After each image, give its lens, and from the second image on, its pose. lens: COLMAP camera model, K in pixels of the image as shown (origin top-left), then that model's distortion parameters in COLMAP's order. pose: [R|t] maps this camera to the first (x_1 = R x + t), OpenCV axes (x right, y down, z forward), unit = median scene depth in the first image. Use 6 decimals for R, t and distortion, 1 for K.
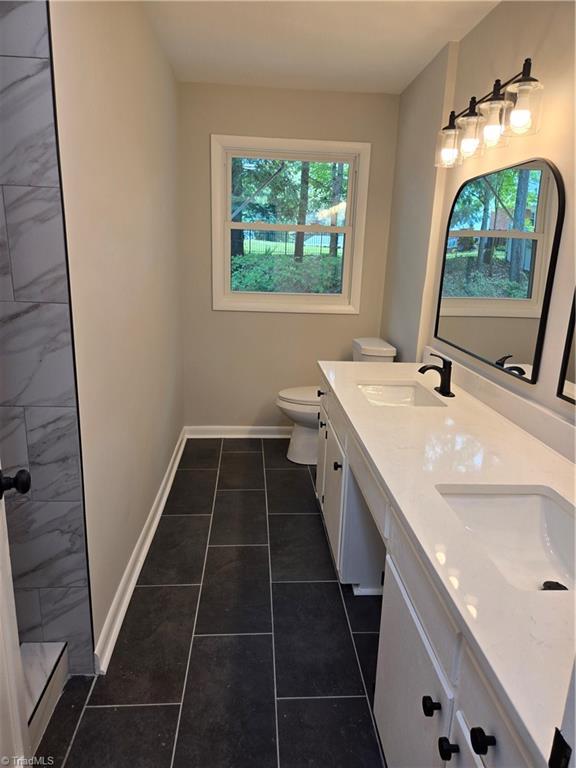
lens RADIAL K [[512.2, 0, 284.7], [0, 512.2, 387.3], [0, 0, 1]] dist [0.051495, -0.041512]
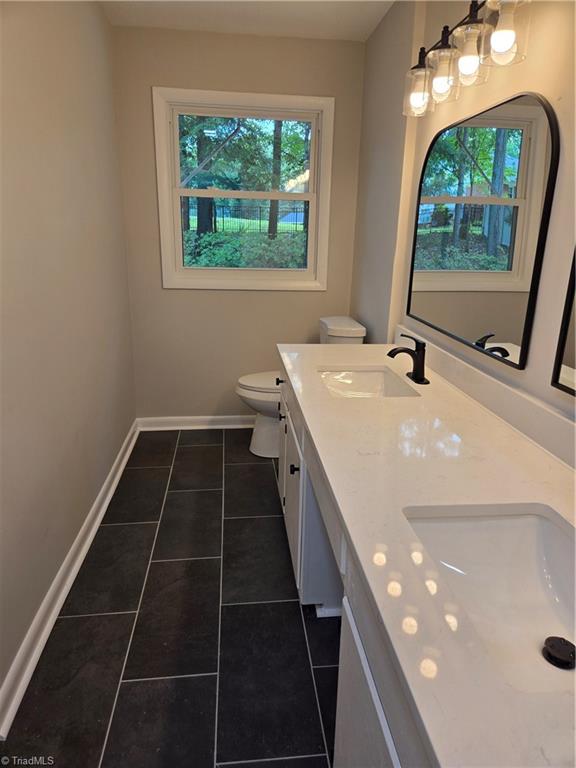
lens RADIAL K [[512.2, 0, 290.0], [0, 512.2, 378.2], [0, 0, 1]] dist [0.051495, -0.041512]
pose [[0.998676, -0.020191, 0.047318, 0.052526], [0.019214, 0.999595, 0.021006, -0.012648], [-0.047723, -0.020069, 0.998659, 0.141294]]
